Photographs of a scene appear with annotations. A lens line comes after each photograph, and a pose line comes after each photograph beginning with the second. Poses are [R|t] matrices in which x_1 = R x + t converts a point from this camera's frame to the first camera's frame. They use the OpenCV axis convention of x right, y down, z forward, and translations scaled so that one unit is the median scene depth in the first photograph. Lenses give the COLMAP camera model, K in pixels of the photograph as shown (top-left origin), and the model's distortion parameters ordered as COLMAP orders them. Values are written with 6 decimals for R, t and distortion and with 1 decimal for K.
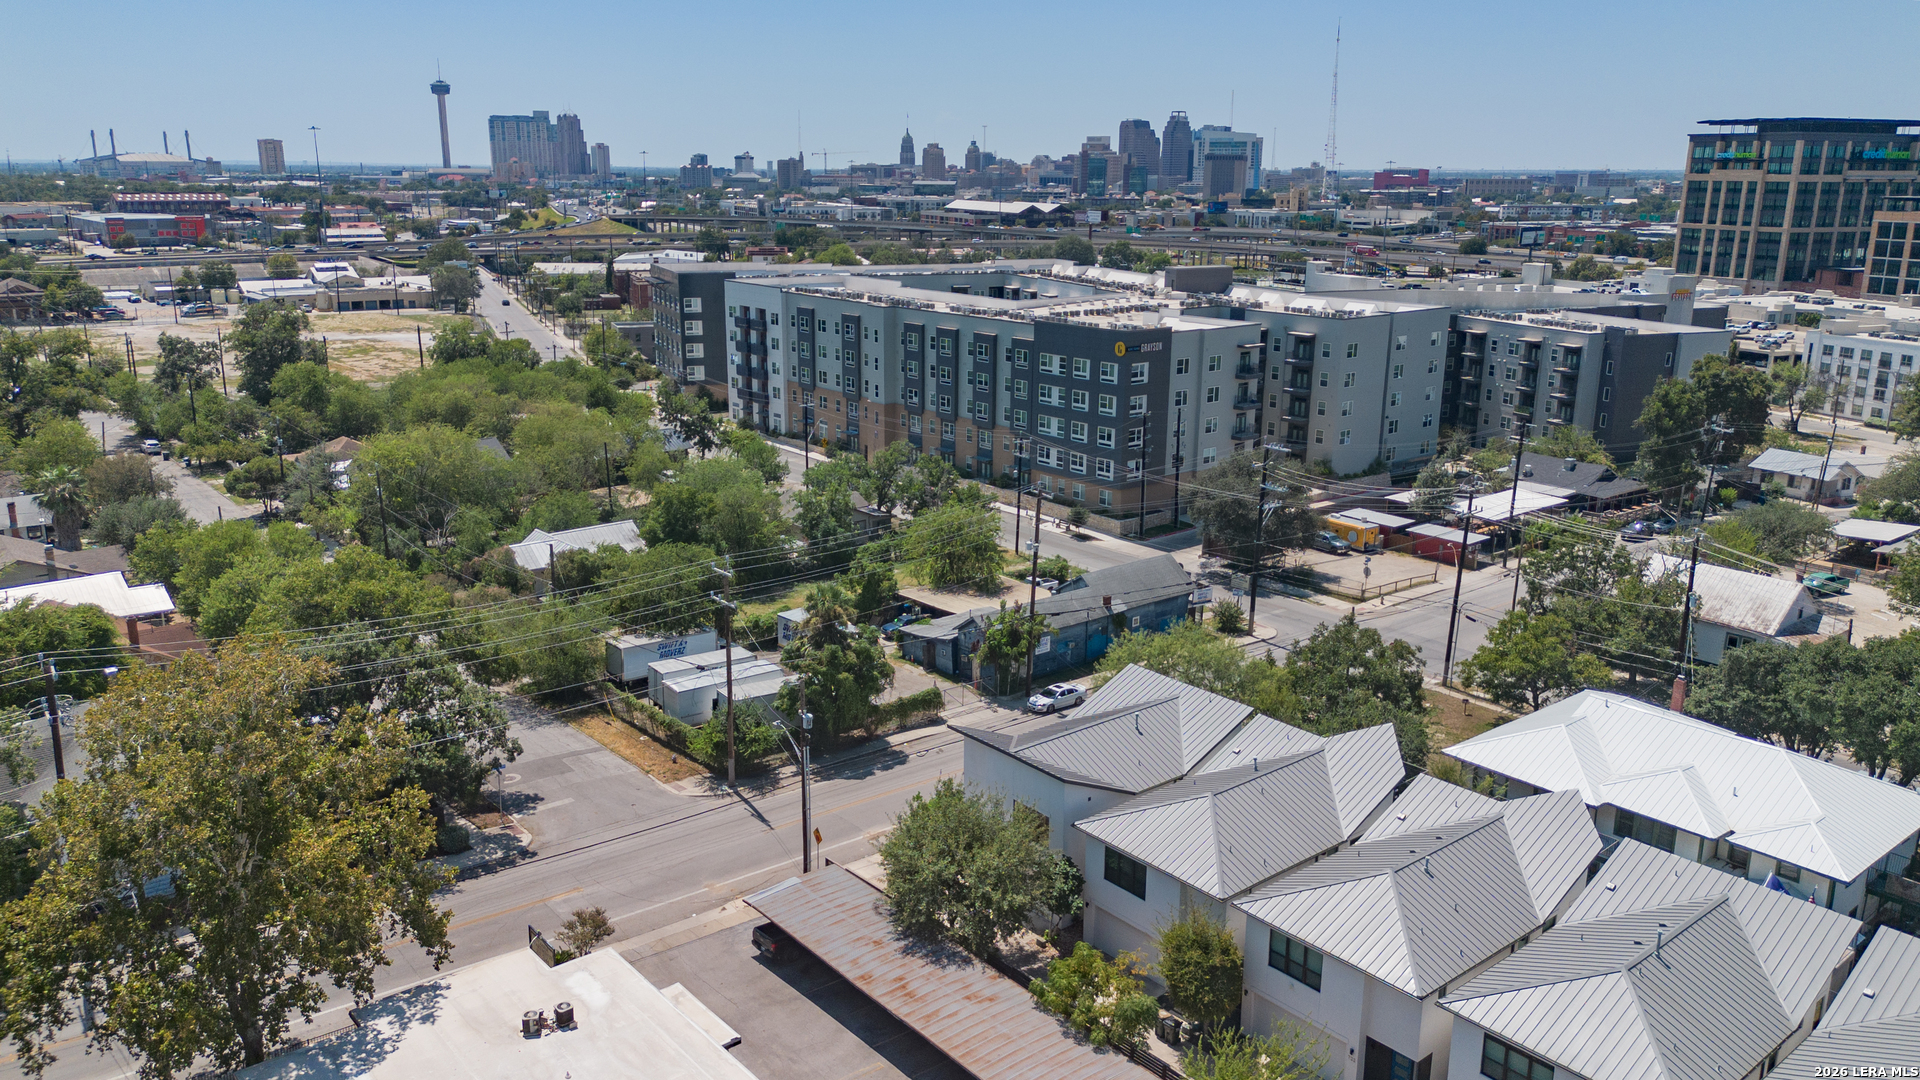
lens RADIAL K [[1435.7, 0, 960.0], [0, 1435.7, 540.0], [0, 0, 1]] dist [0.038376, -0.061308]
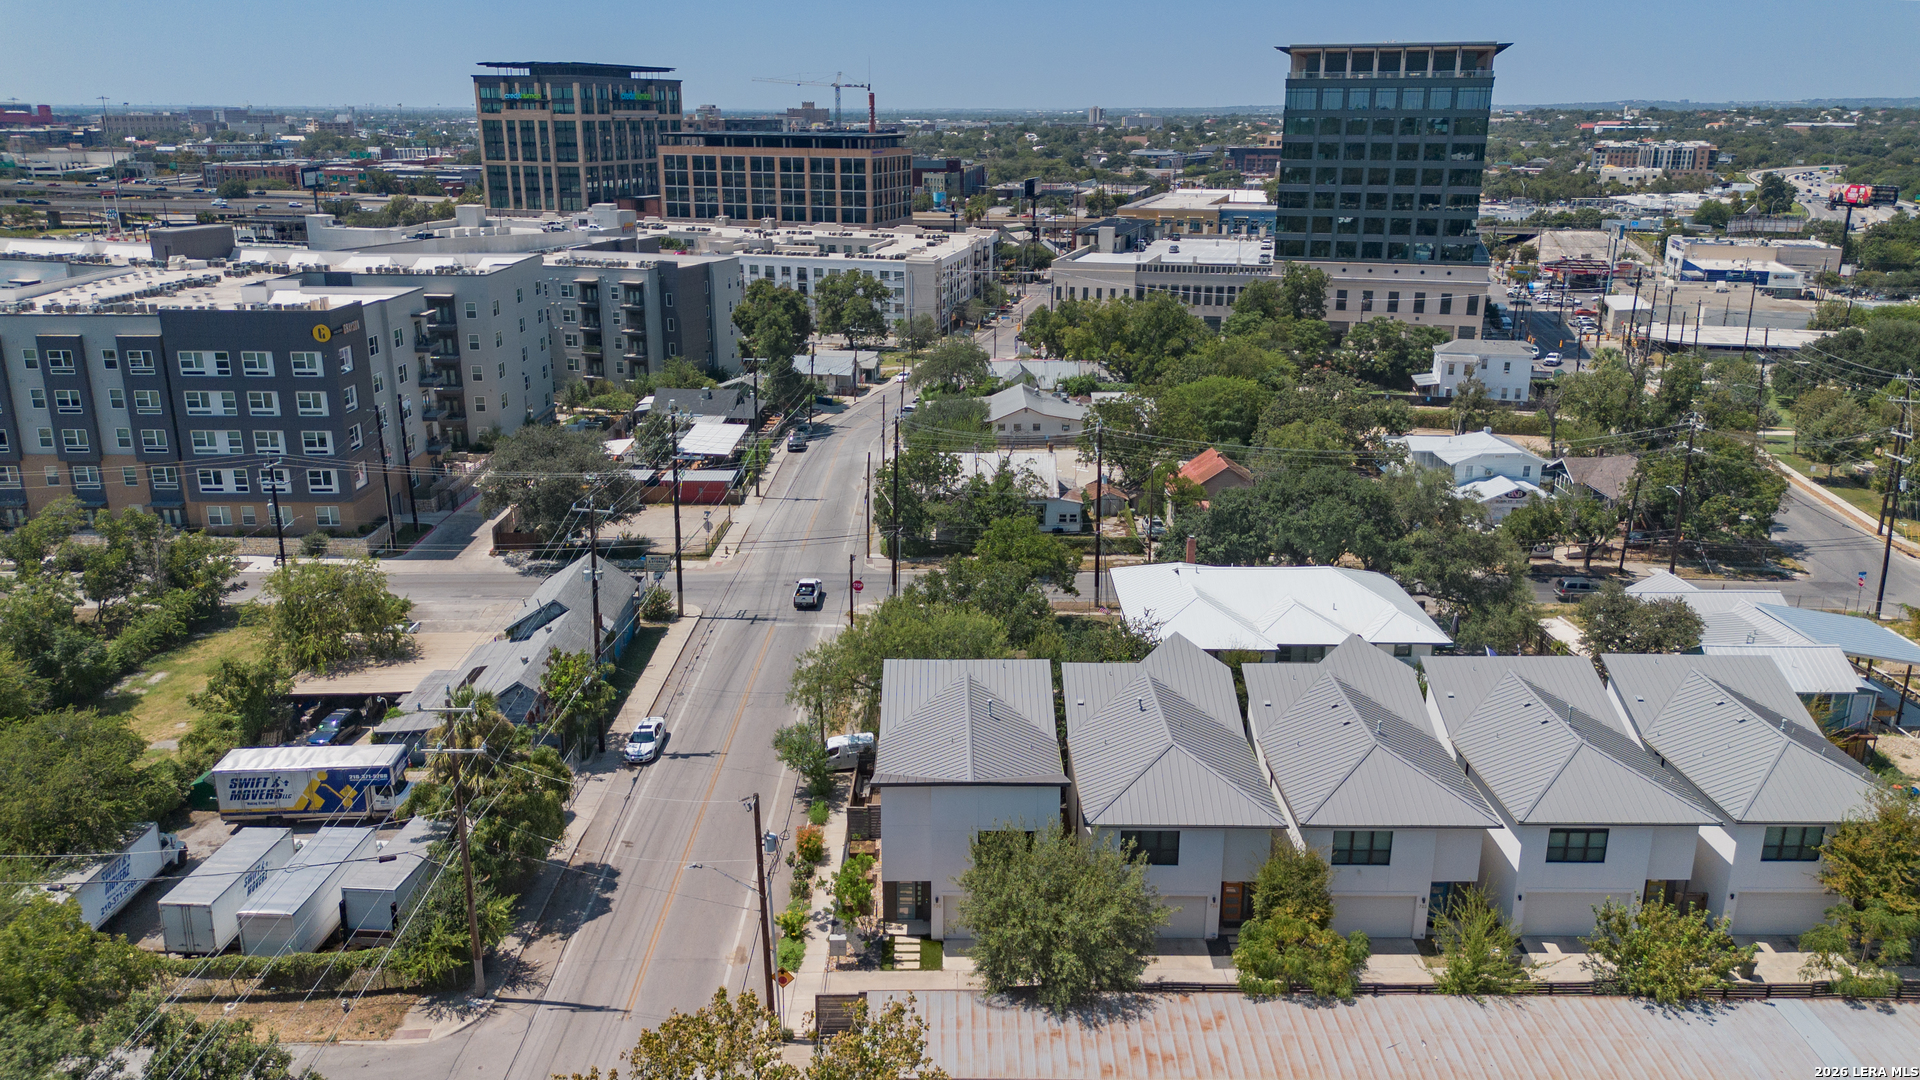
lens RADIAL K [[1400.8, 0, 960.0], [0, 1400.8, 540.0], [0, 0, 1]] dist [0.004215, -0.003056]
pose [[0.614637, -0.228588, 0.754963, -0.184507], [0.191182, 0.971724, 0.138572, -0.037507], [-0.765291, 0.059164, 0.640960, 0.137612]]
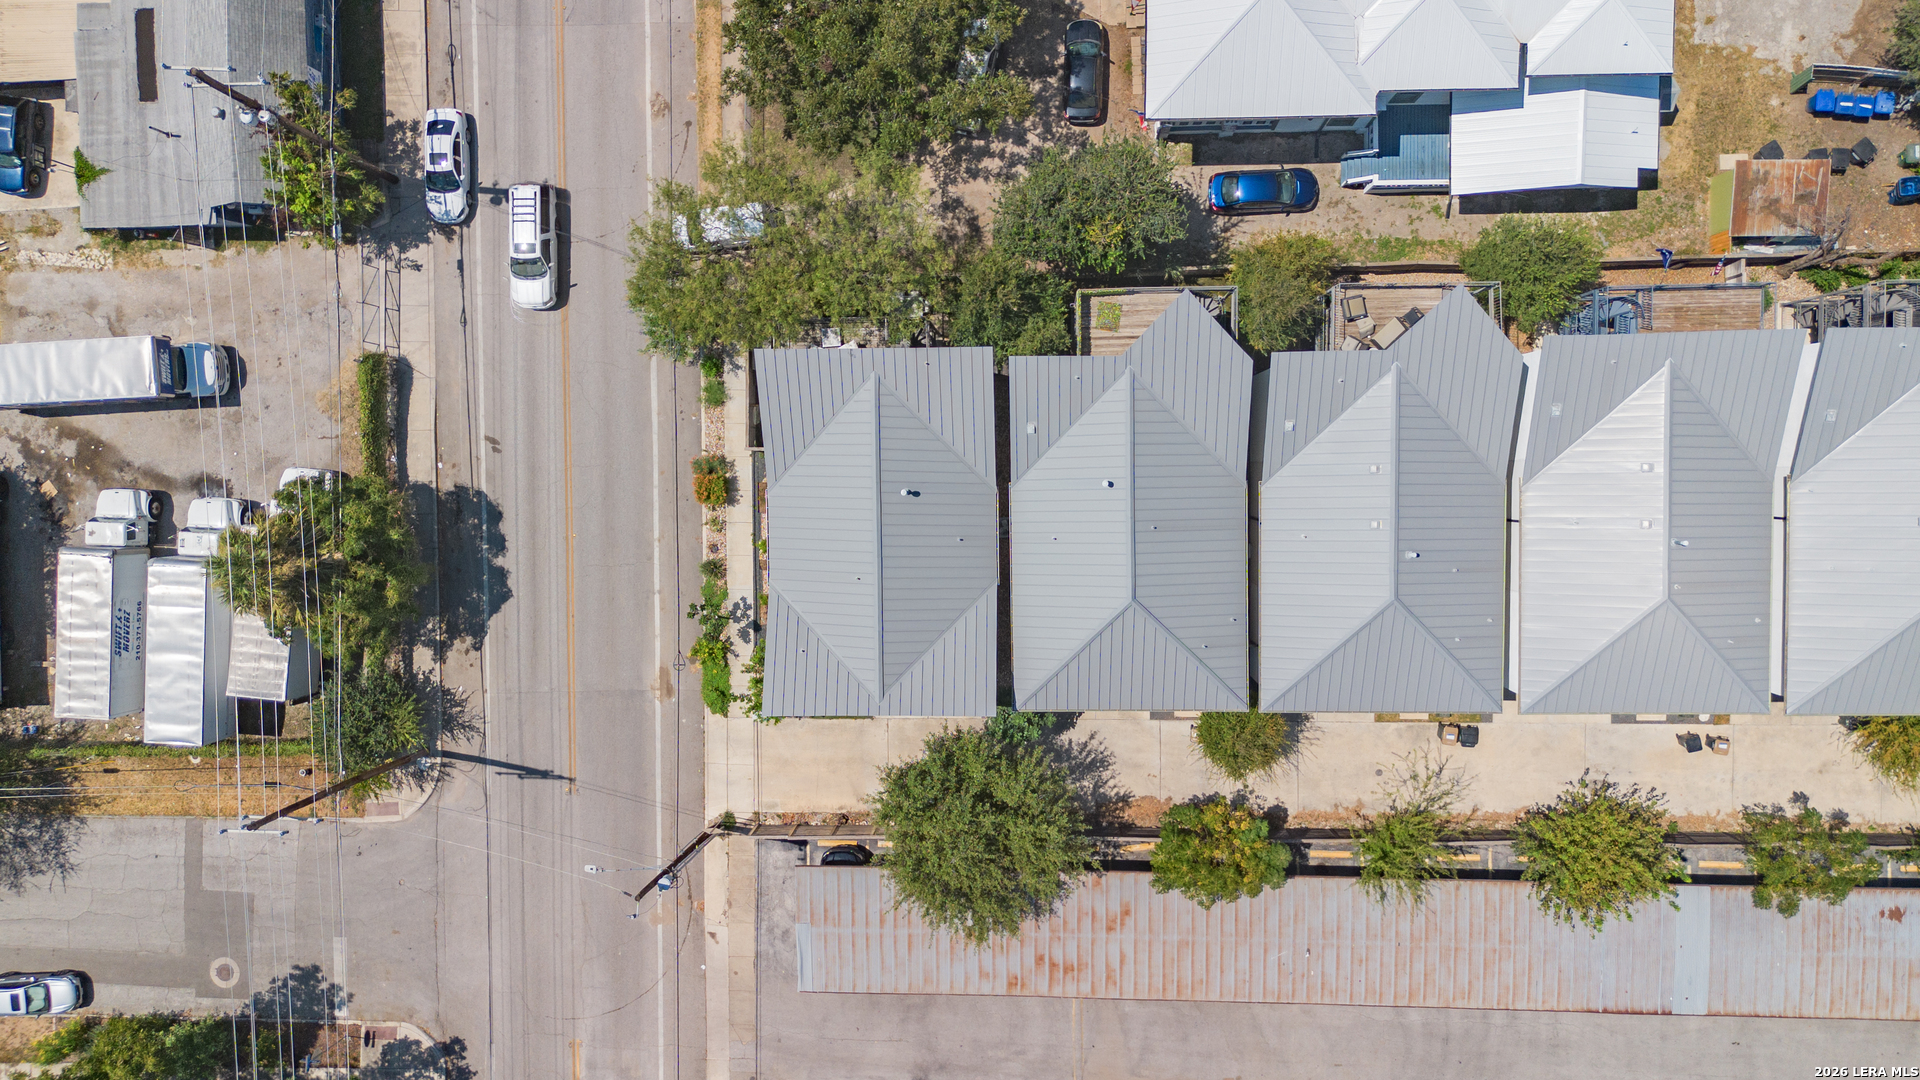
lens RADIAL K [[1400.8, 0, 960.0], [0, 1400.8, 540.0], [0, 0, 1]] dist [0.004215, -0.003056]
pose [[0.618070, -0.782139, -0.079051, 0.077065], [0.236609, 0.089190, 0.967503, -0.187386], [-0.749671, -0.616688, 0.240187, 0.274343]]
